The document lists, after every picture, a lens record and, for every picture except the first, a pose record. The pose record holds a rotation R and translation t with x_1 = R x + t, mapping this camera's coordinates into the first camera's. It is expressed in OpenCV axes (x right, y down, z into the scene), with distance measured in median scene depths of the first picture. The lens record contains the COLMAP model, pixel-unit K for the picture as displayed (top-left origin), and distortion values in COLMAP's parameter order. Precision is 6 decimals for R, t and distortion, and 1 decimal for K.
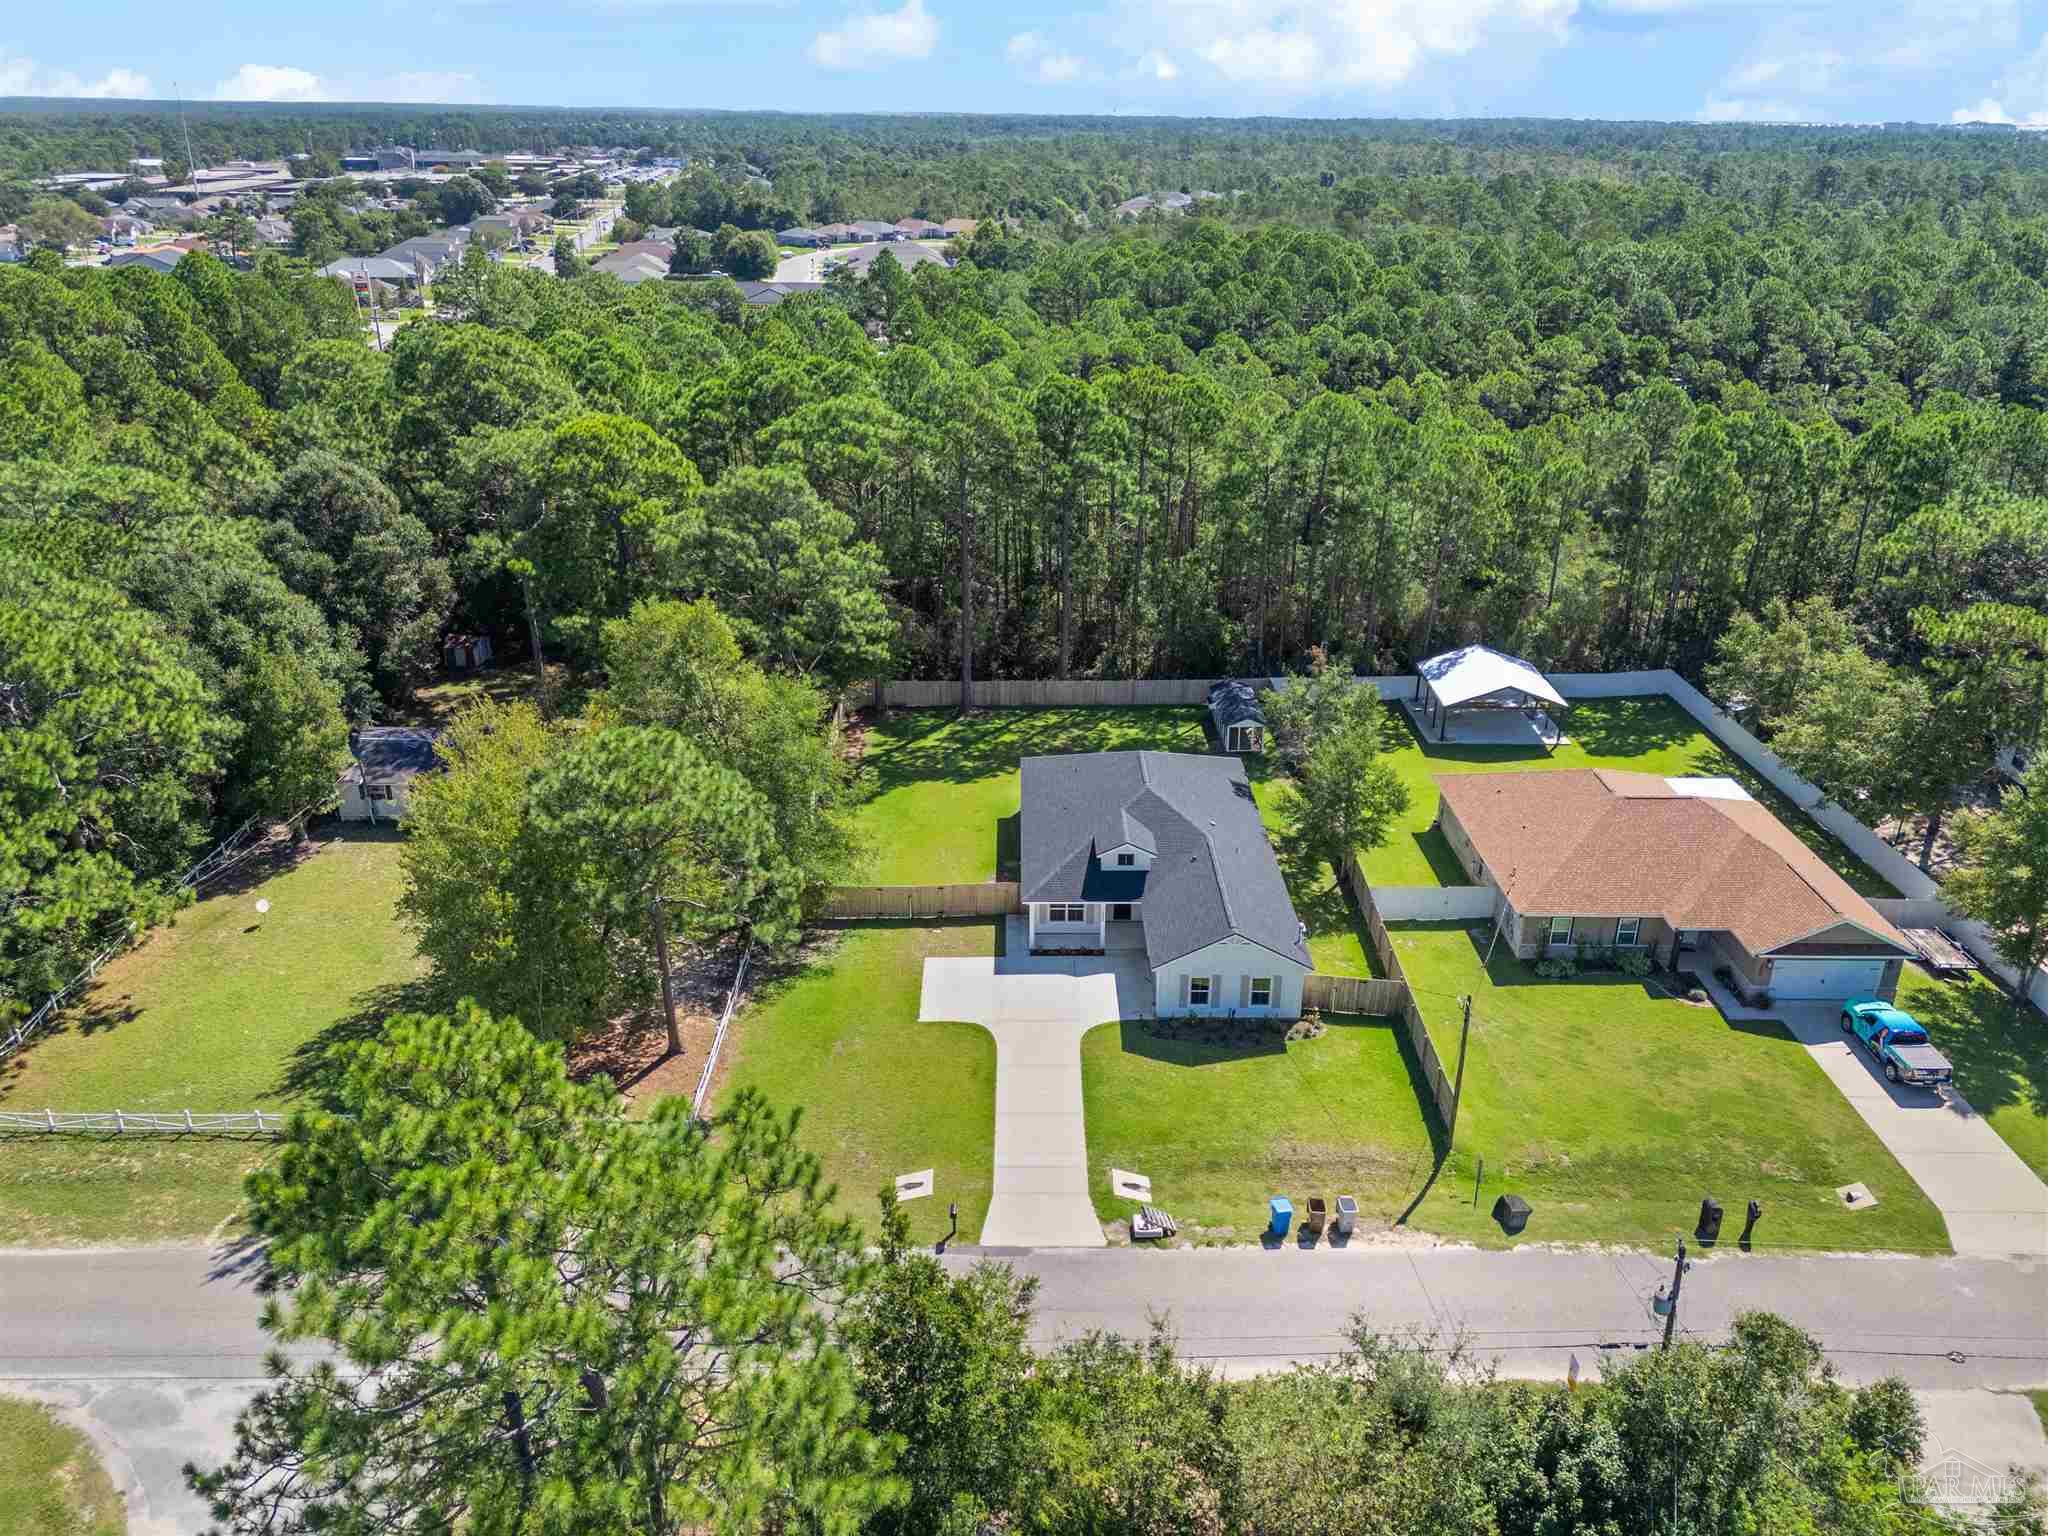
lens RADIAL K [[1504.3, 0, 1029.9], [0, 1504.3, 768.1], [0, 0, 1]] dist [0.093044, -0.083604]
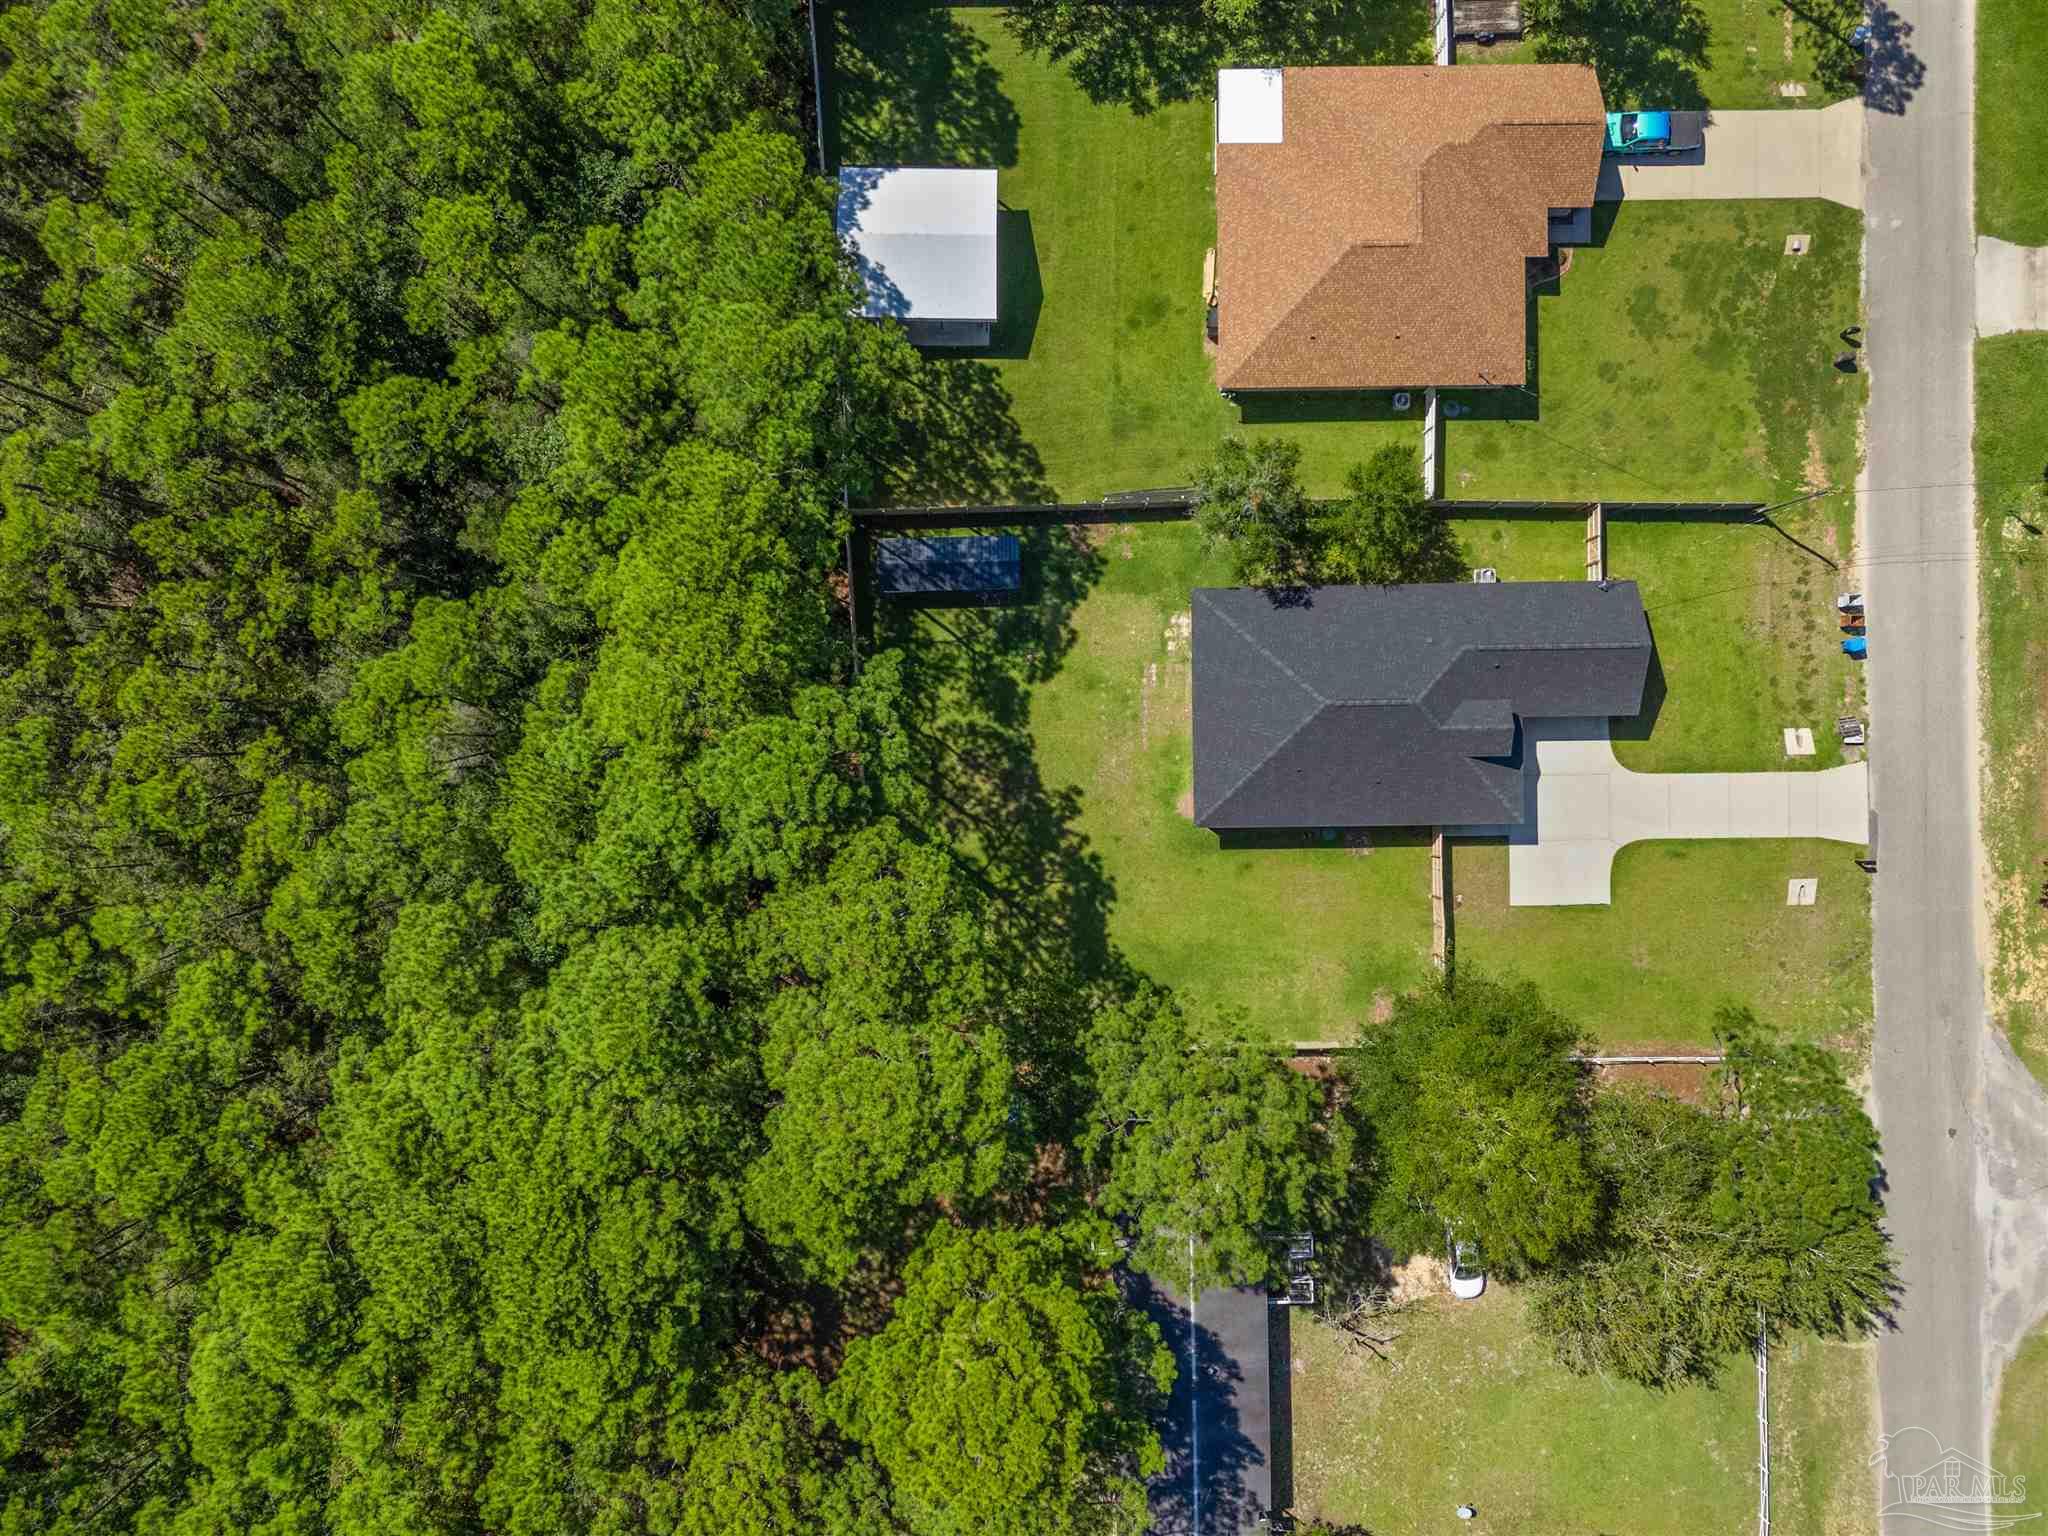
lens RADIAL K [[1504.3, 0, 1029.9], [0, 1504.3, 768.1], [0, 0, 1]] dist [0.093044, -0.083604]
pose [[-0.008239, -0.999956, -0.004429, 0.043390], [0.370790, -0.007168, 0.928689, -1.081529], [-0.928680, 0.006009, 0.370833, 0.910731]]
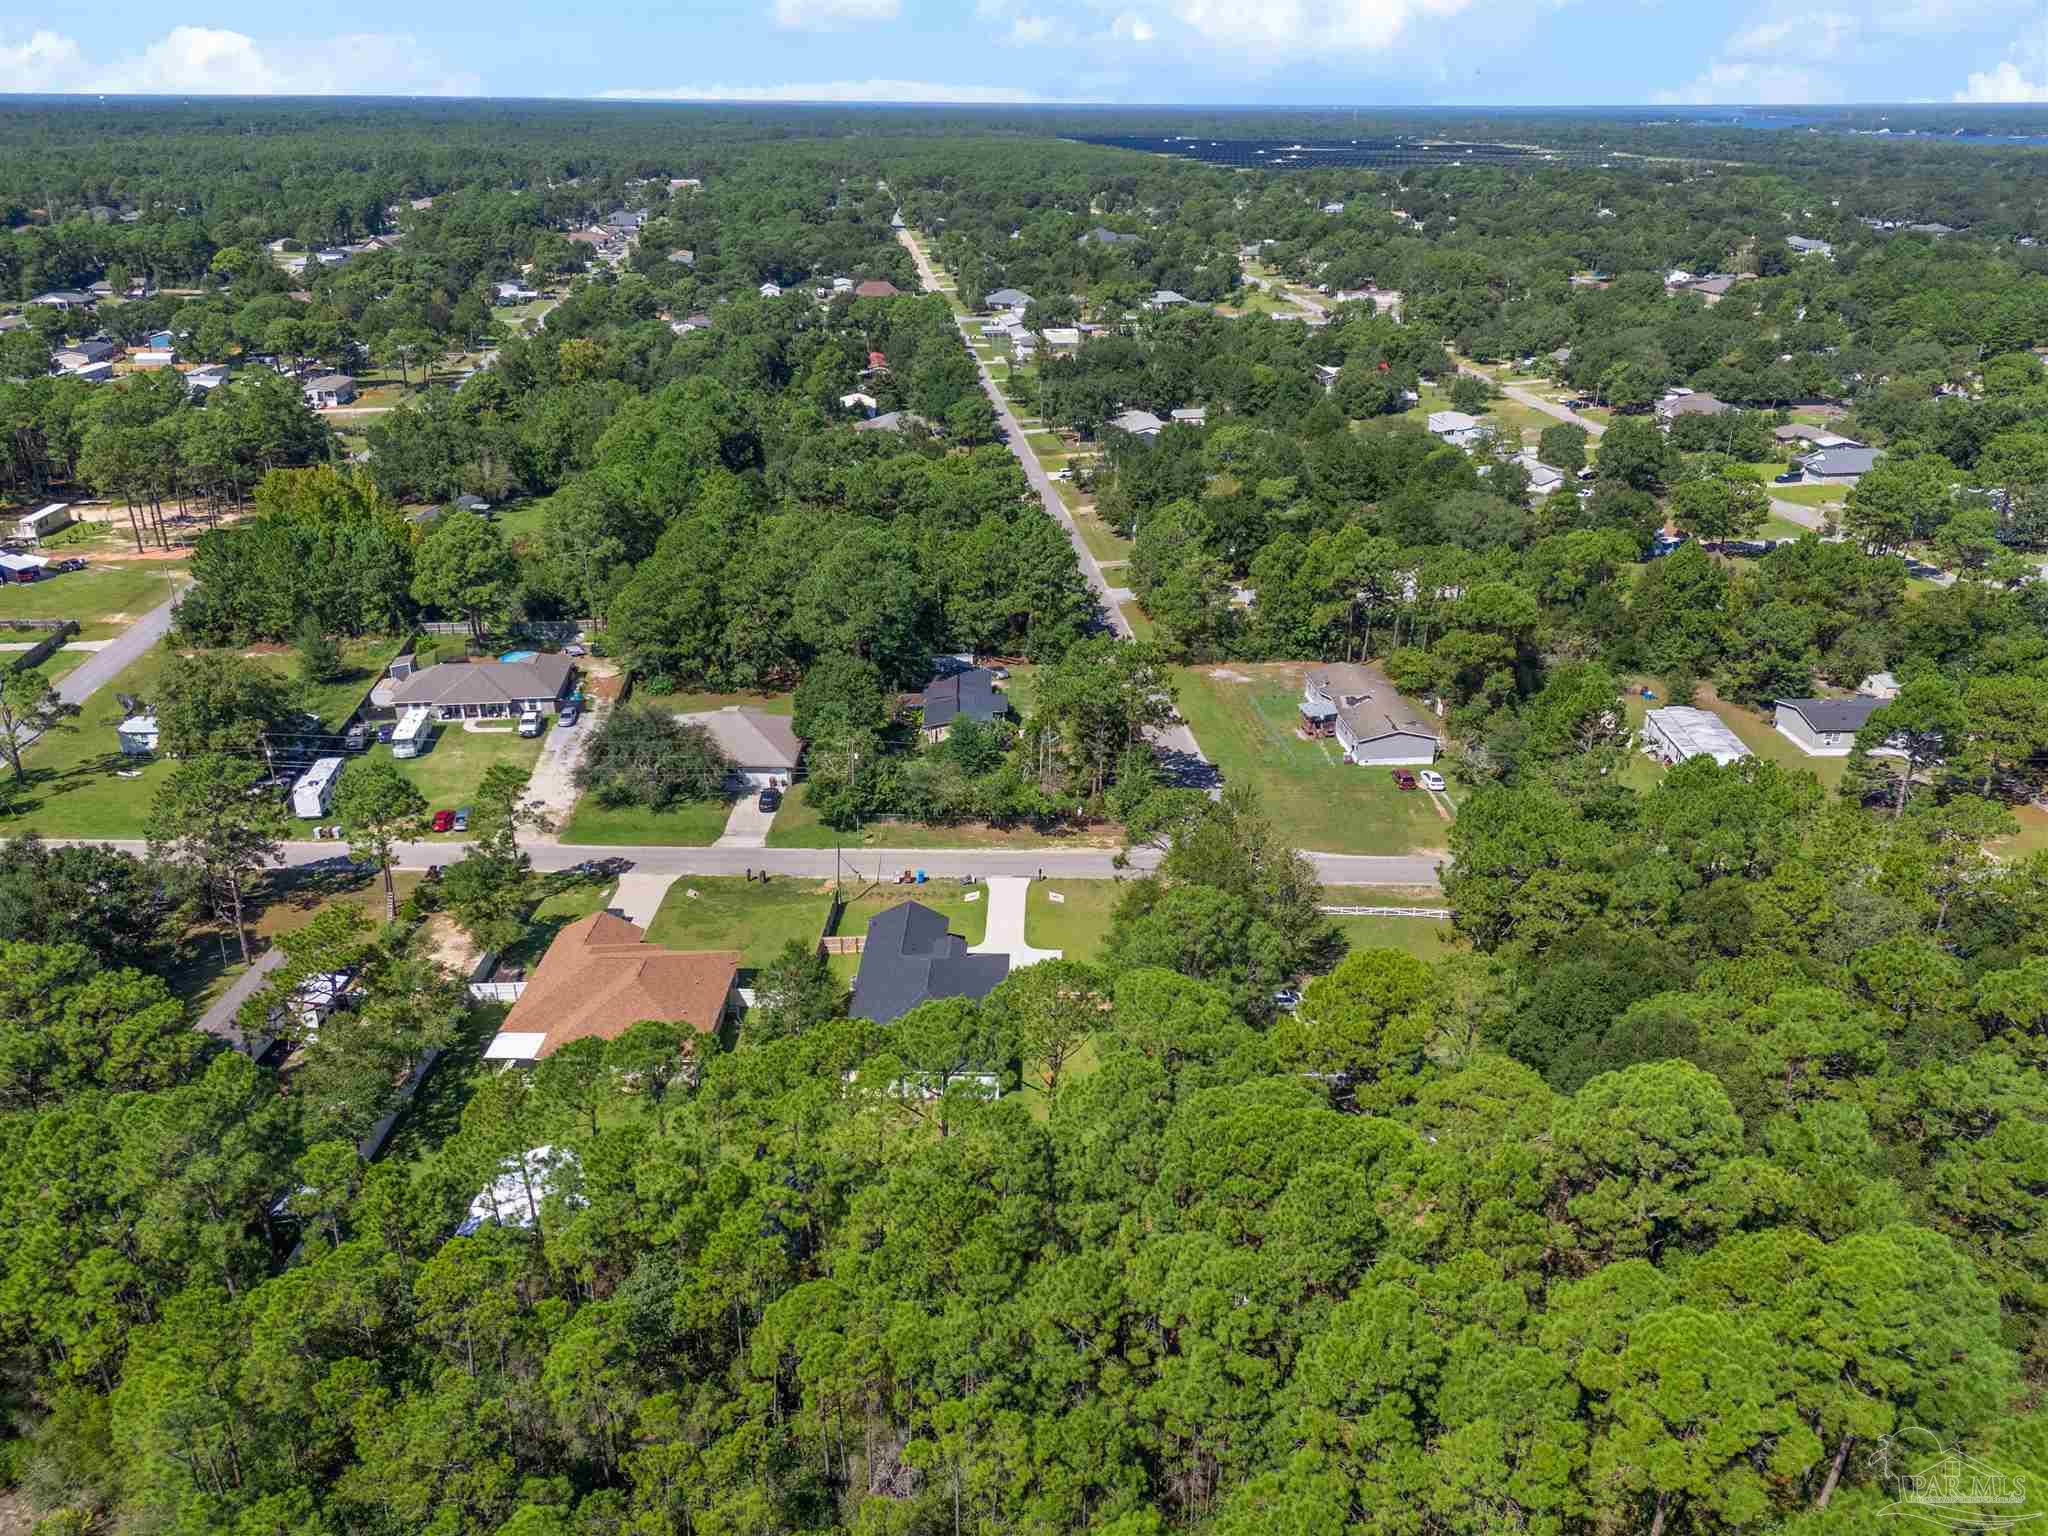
lens RADIAL K [[1518.4, 0, 1024.0], [0, 1518.4, 768.0], [0, 0, 1]] dist [0.063688, -0.074810]
pose [[-0.999665, -0.019400, 0.017113, -0.048826], [-0.000578, 0.678131, 0.734941, -1.415554], [-0.025863, 0.734685, -0.677916, 2.069406]]
